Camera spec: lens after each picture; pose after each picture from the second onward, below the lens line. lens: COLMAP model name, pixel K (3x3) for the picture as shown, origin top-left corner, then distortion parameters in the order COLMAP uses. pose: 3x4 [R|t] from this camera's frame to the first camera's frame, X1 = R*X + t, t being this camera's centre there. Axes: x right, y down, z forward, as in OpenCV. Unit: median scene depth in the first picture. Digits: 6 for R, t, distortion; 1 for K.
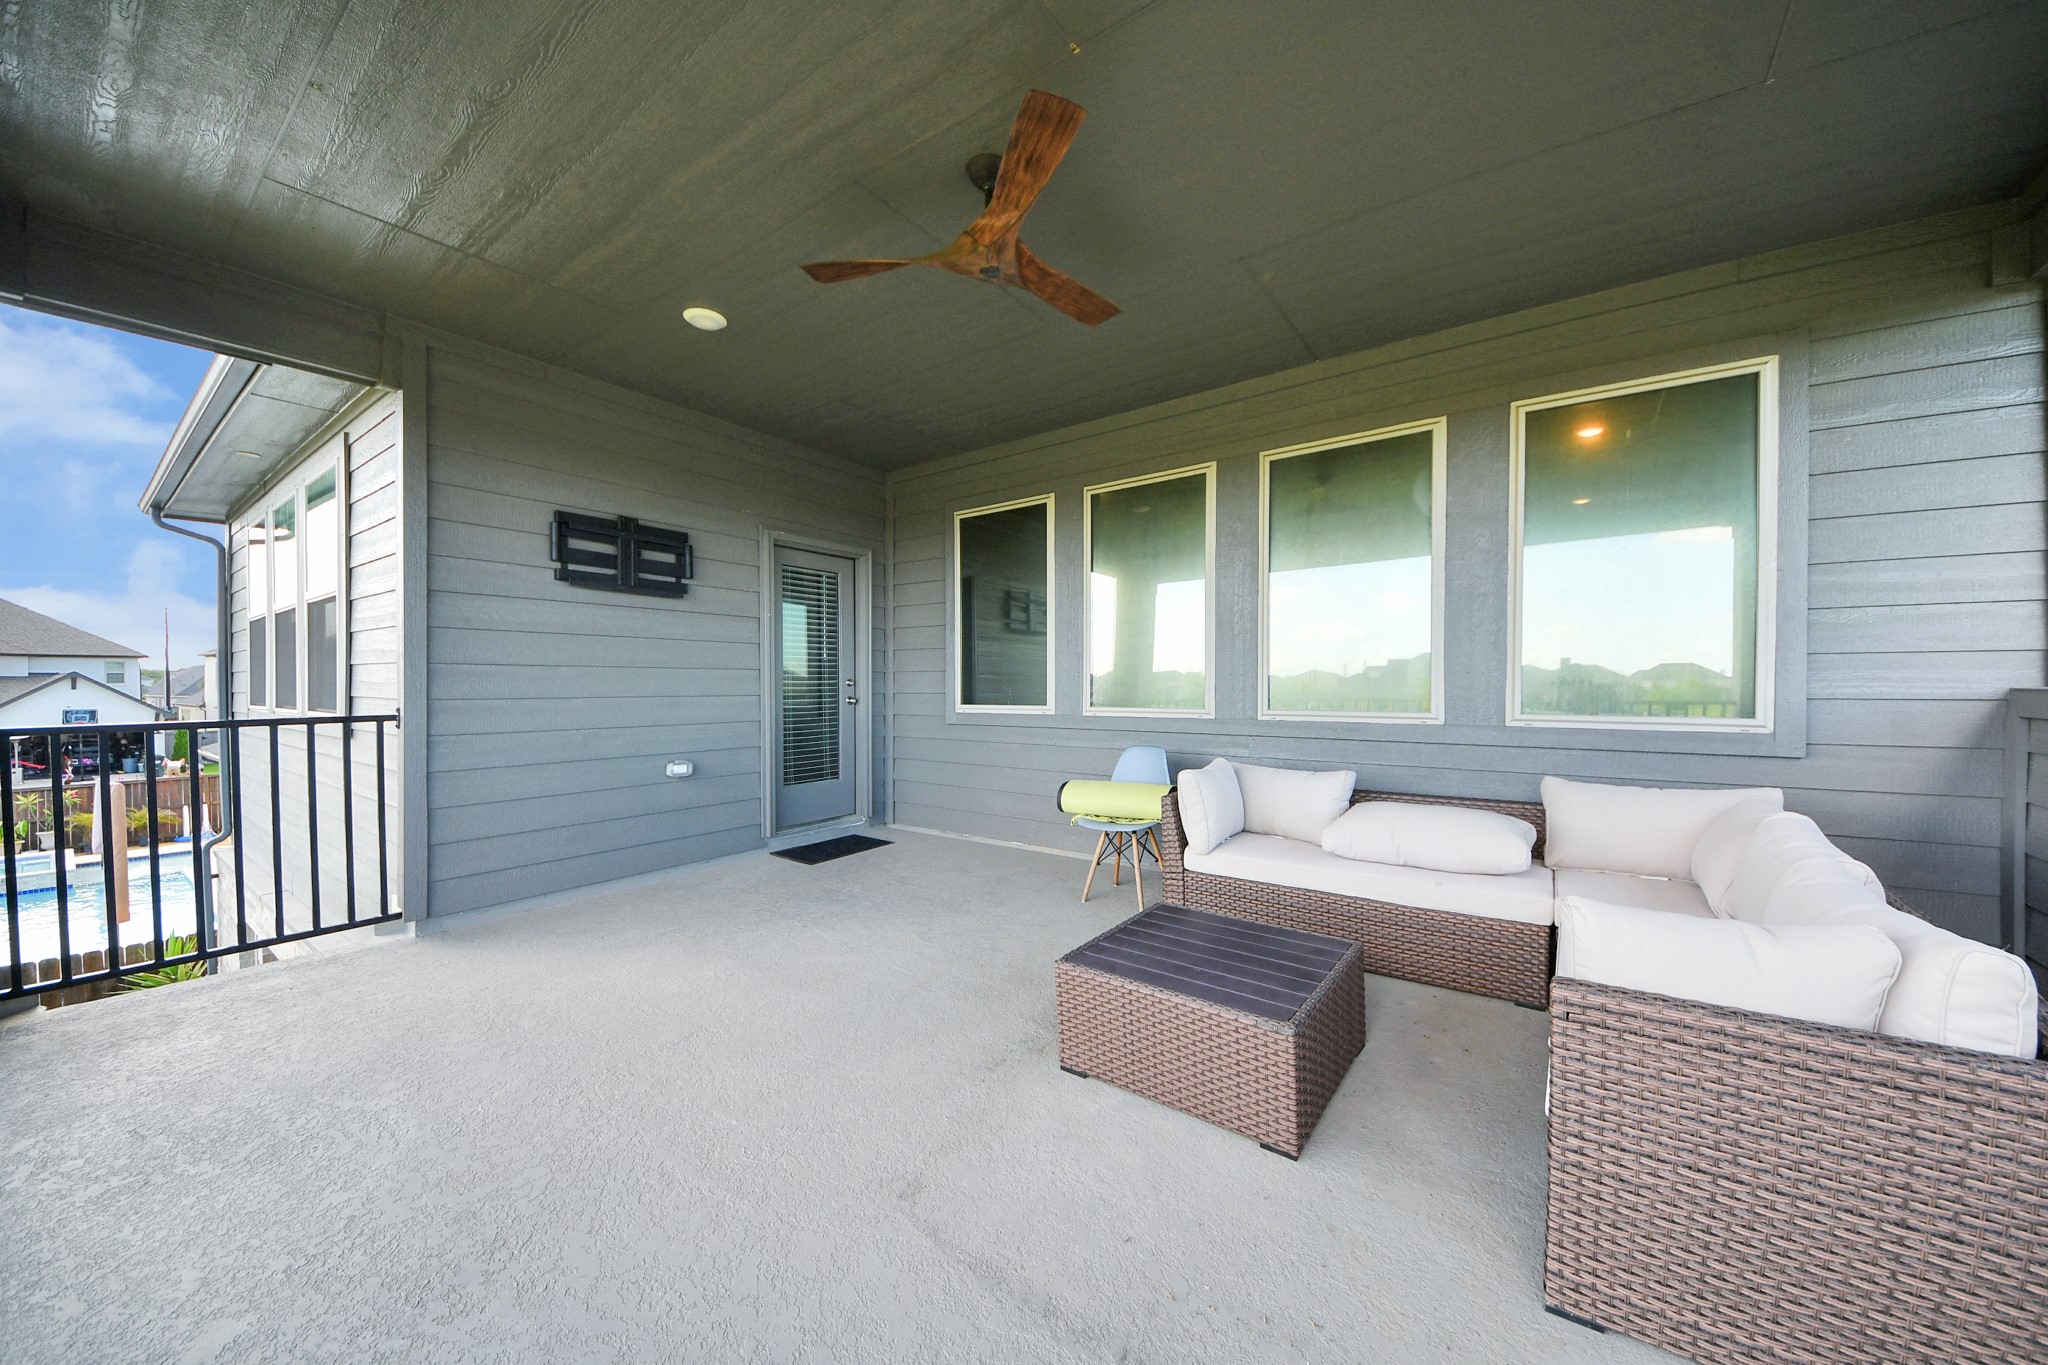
lens RADIAL K [[726.5, 0, 1021.3], [0, 726.5, 687.6], [0, 0, 1]] dist [-0.002347, -0.004998]
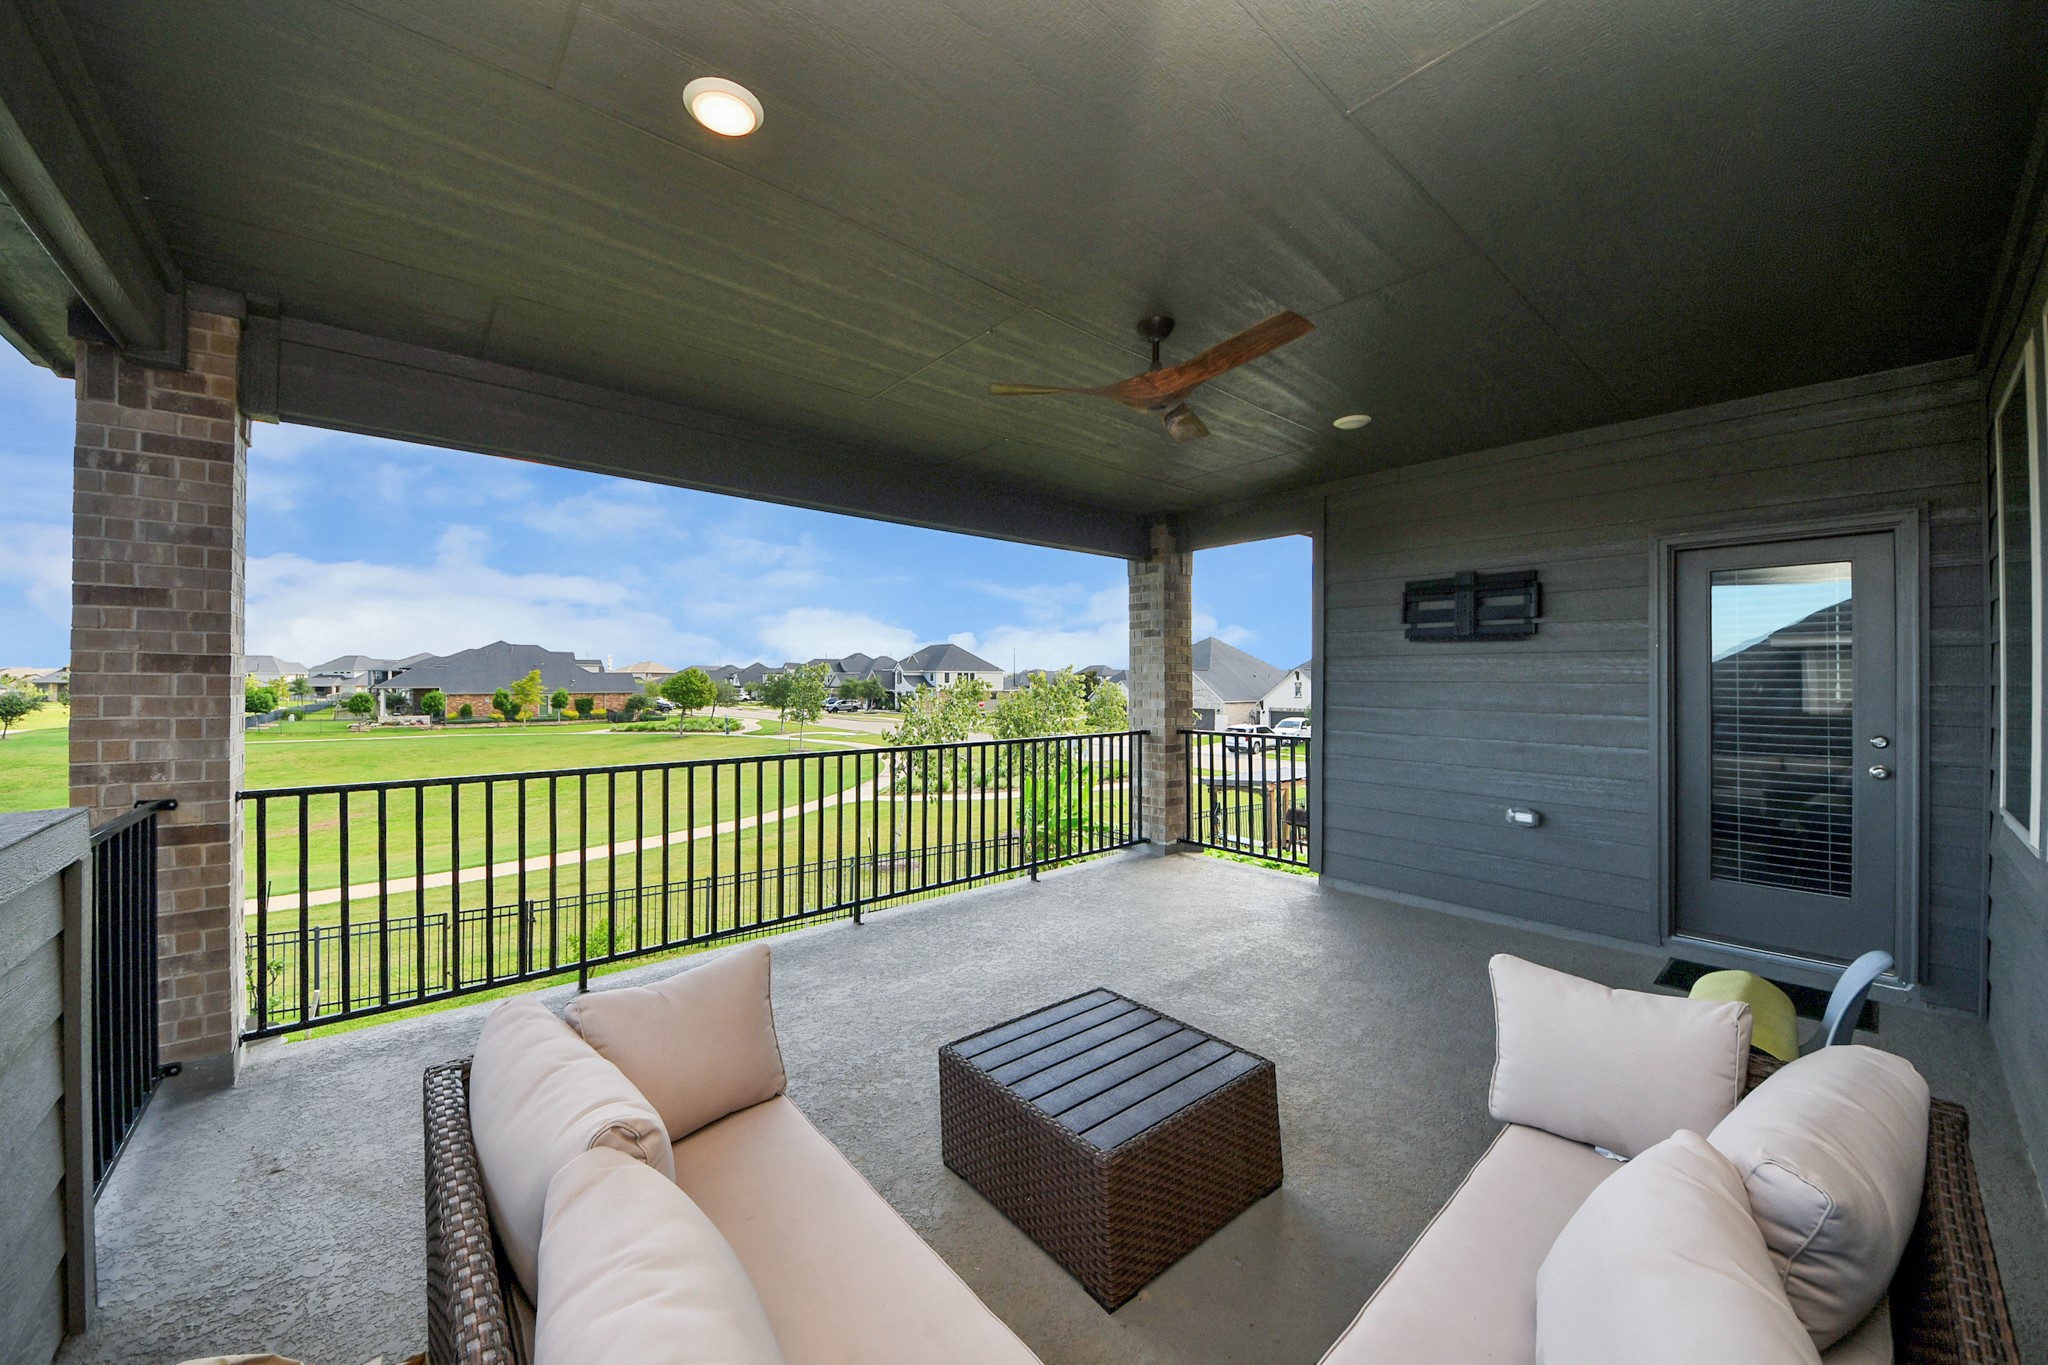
lens RADIAL K [[726.5, 0, 1022.0], [0, 726.5, 676.0], [0, 0, 1]] dist [-0.002347, -0.004998]
pose [[-0.230062, -0.011620, -0.973107, 0.639583], [-0.009839, 0.999905, -0.009614, -0.060575], [0.973126, 0.007363, -0.230154, 0.584241]]
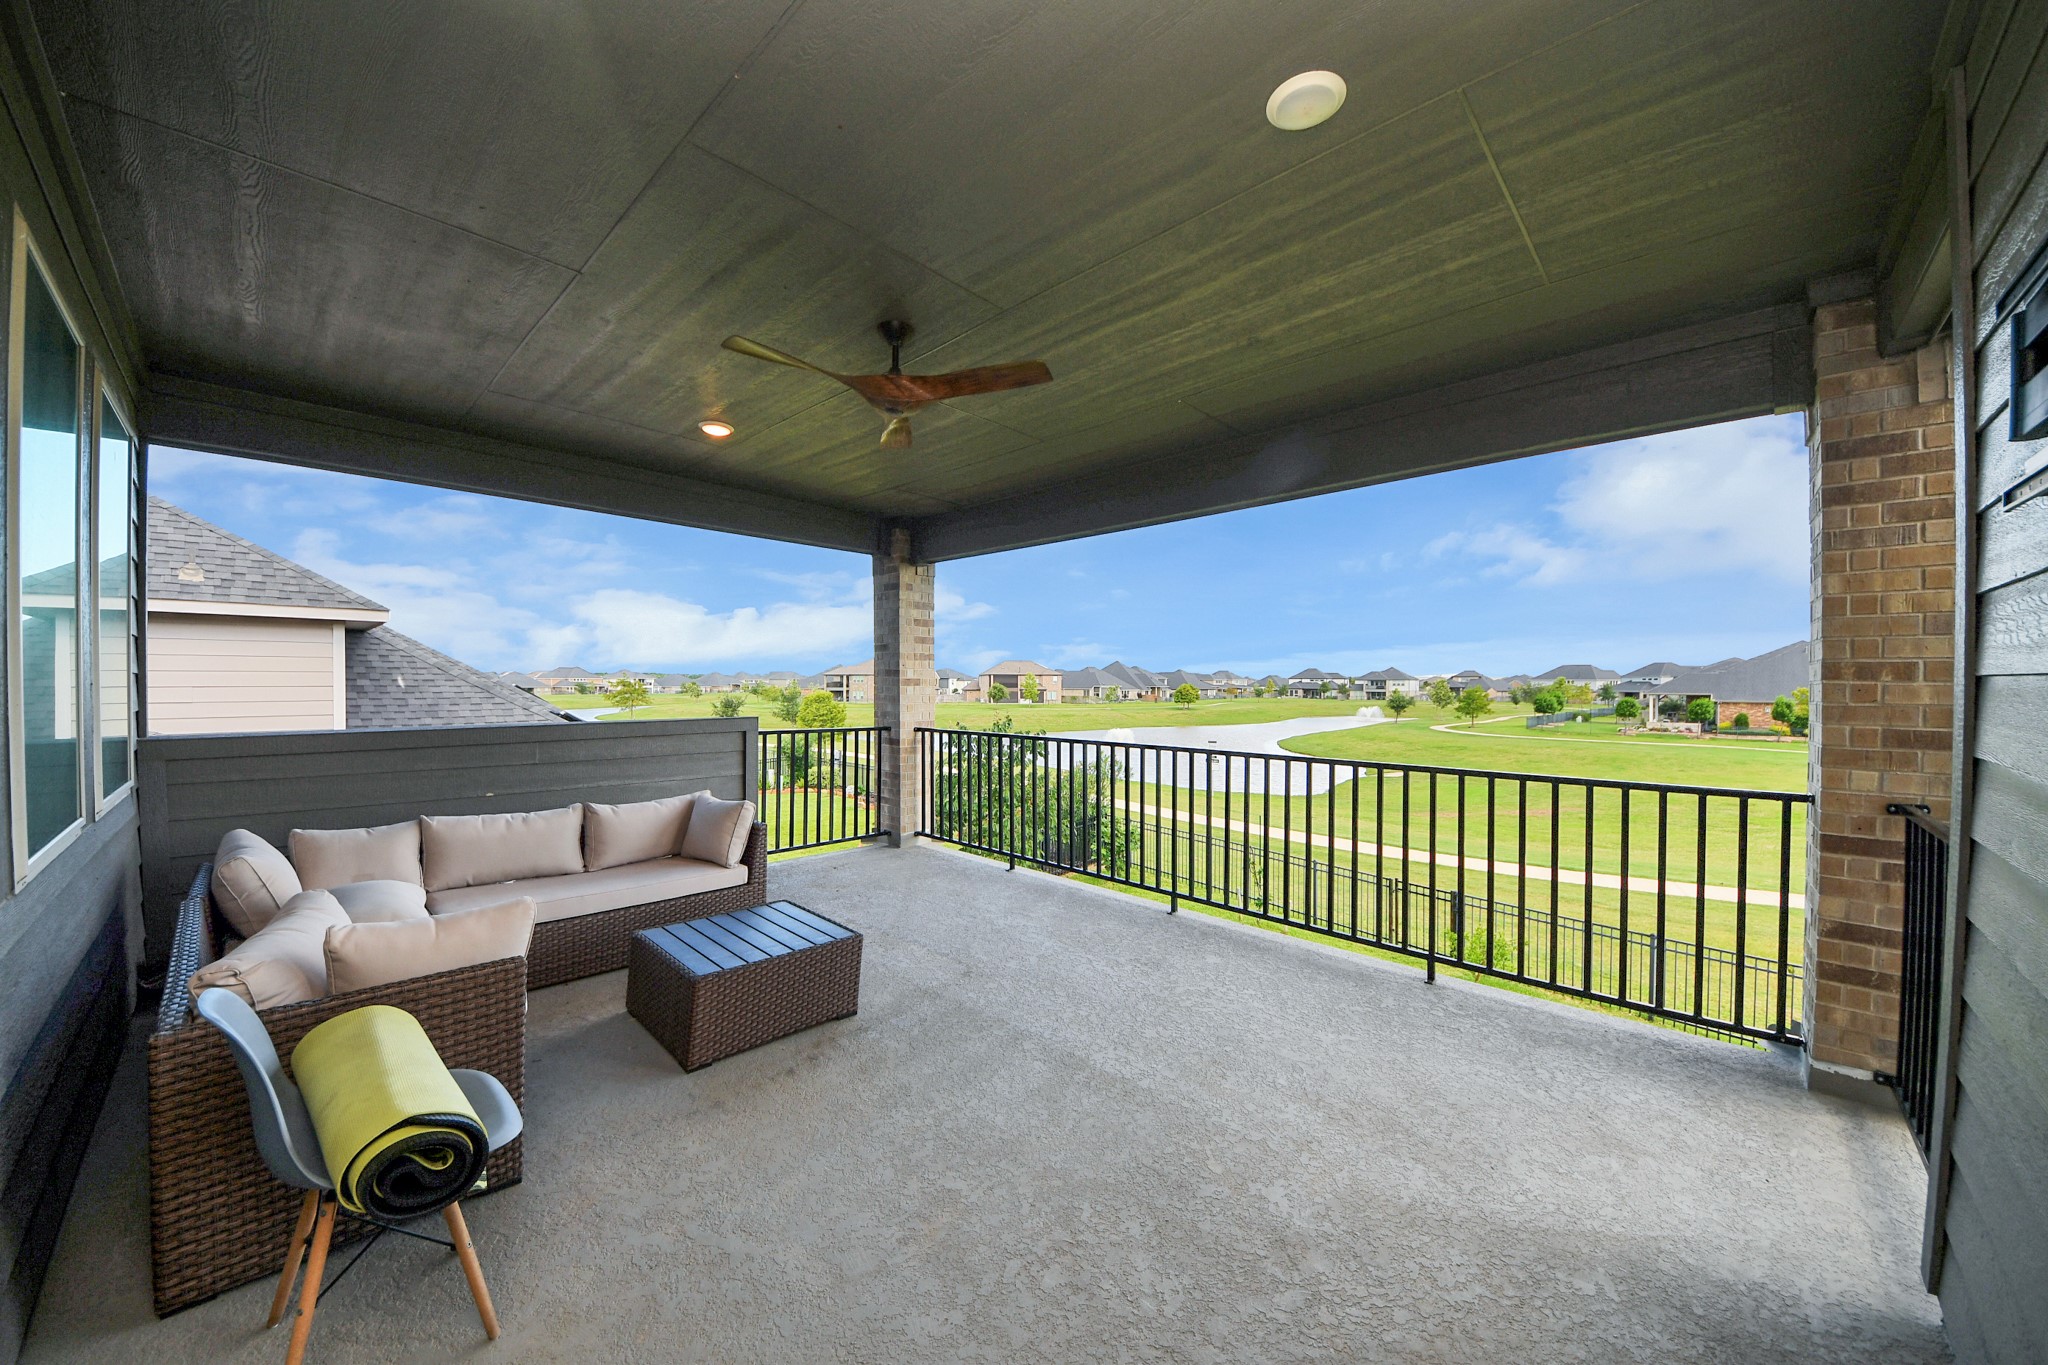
lens RADIAL K [[726.5, 0, 1025.8], [0, 726.5, 696.8], [0, 0, 1]] dist [-0.002347, -0.004998]
pose [[-0.990990, -0.013795, 0.133224, -0.232058], [-0.010081, 0.999543, 0.028516, -0.064790], [-0.133557, 0.026916, -0.990676, 1.201838]]
